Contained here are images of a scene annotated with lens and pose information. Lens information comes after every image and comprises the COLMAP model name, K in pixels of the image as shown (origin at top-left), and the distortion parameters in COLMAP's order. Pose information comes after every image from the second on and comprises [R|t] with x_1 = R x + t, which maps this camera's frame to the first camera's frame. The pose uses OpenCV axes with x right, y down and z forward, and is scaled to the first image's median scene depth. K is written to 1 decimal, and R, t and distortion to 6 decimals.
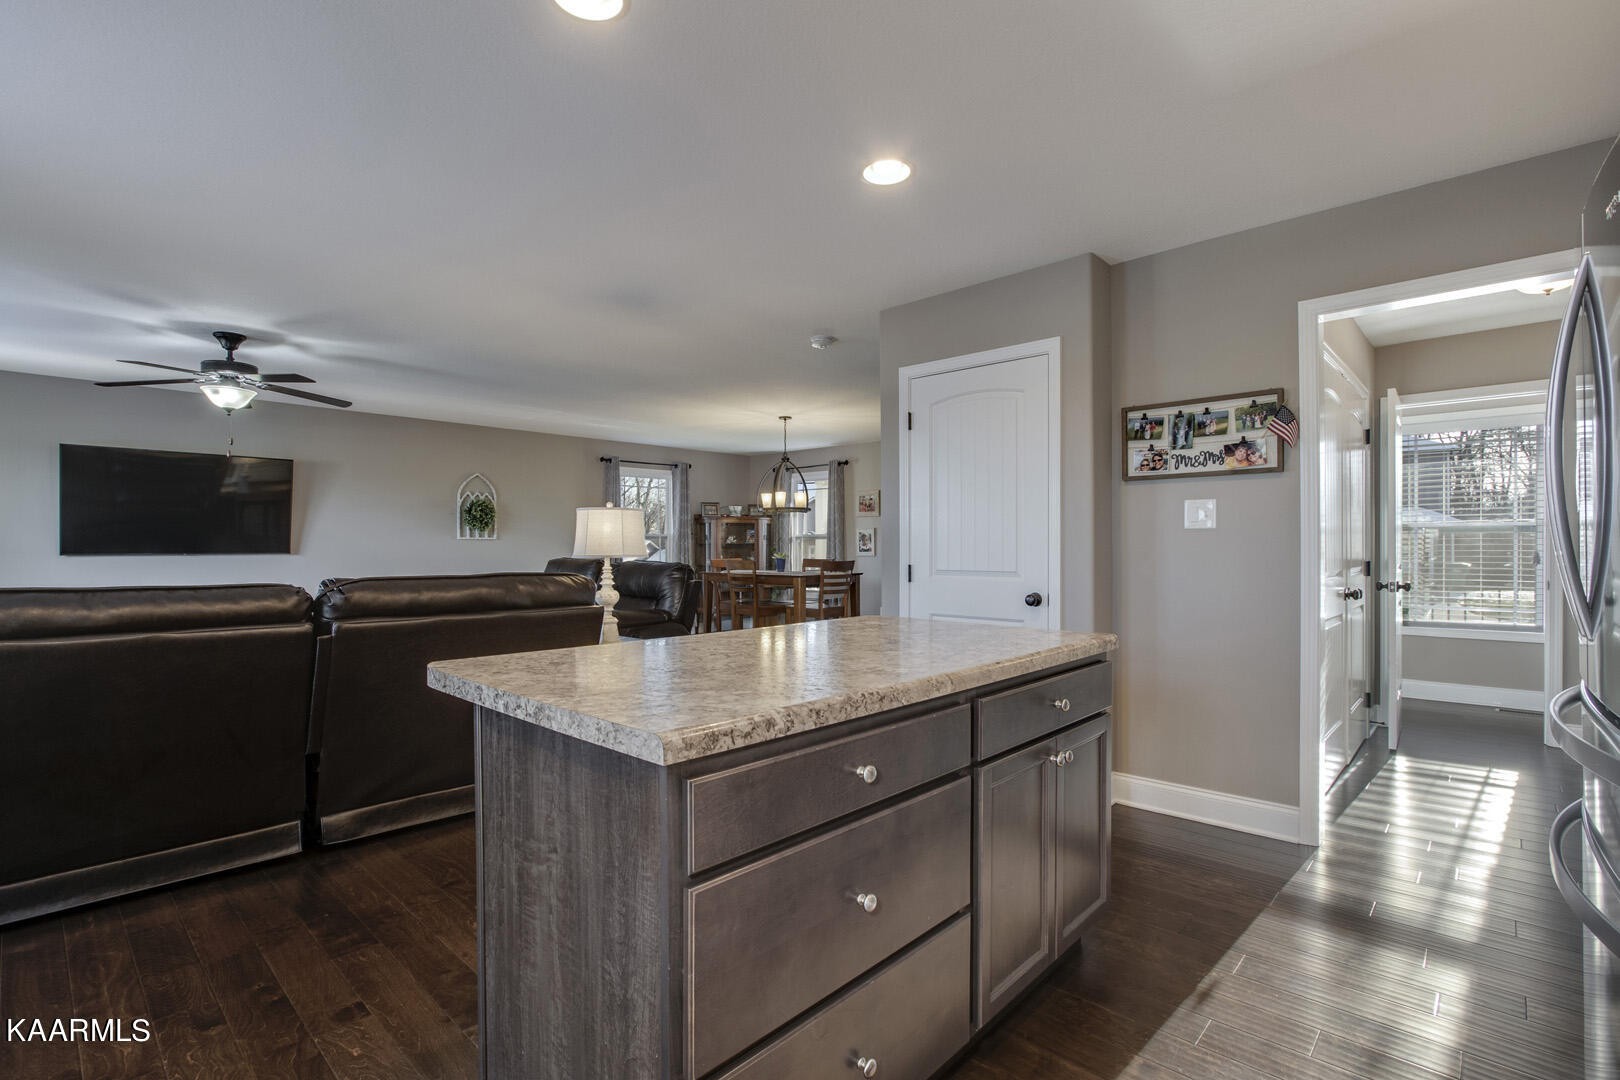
lens RADIAL K [[754.2, 0, 822.5], [0, 754.2, 548.9], [0, 0, 1]] dist [-0.011755, 0.002034]
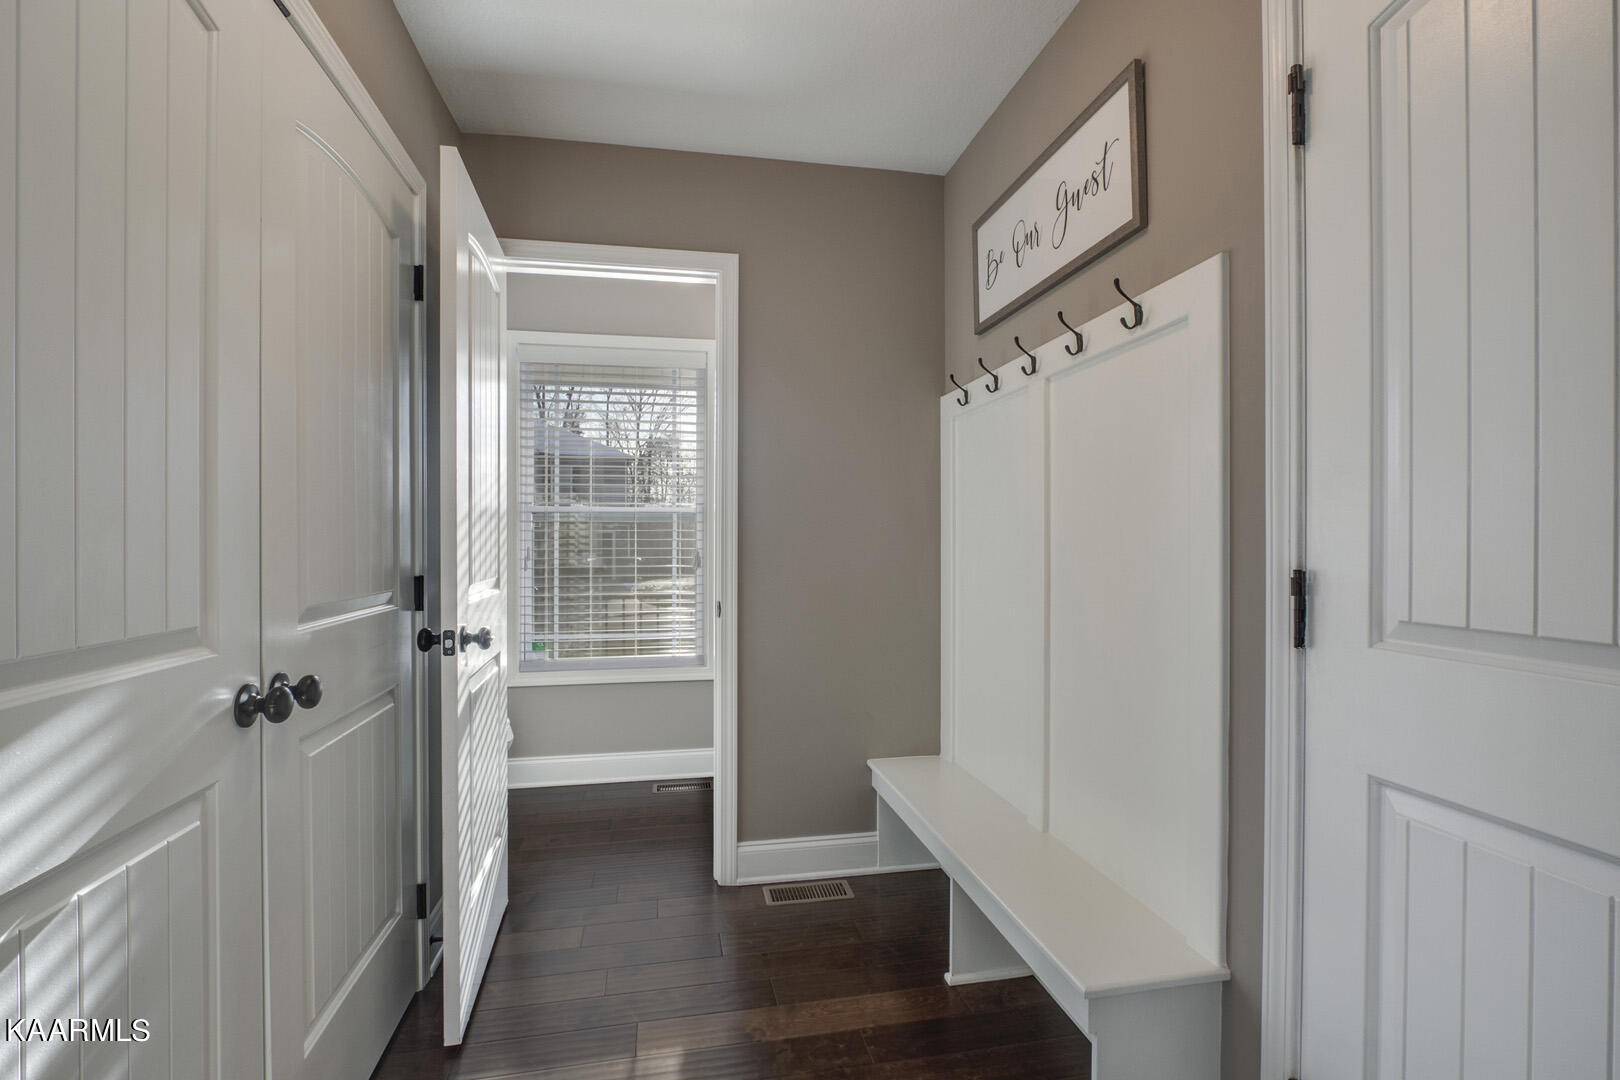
lens RADIAL K [[754.2, 0, 813.4], [0, 754.2, 542.4], [0, 0, 1]] dist [-0.011755, 0.002034]
pose [[0.591830, -0.002765, 0.806058, 0.524835], [0.001753, 0.999996, 0.002144, -0.002437], [-0.806061, 0.000144, 0.591832, 0.576198]]
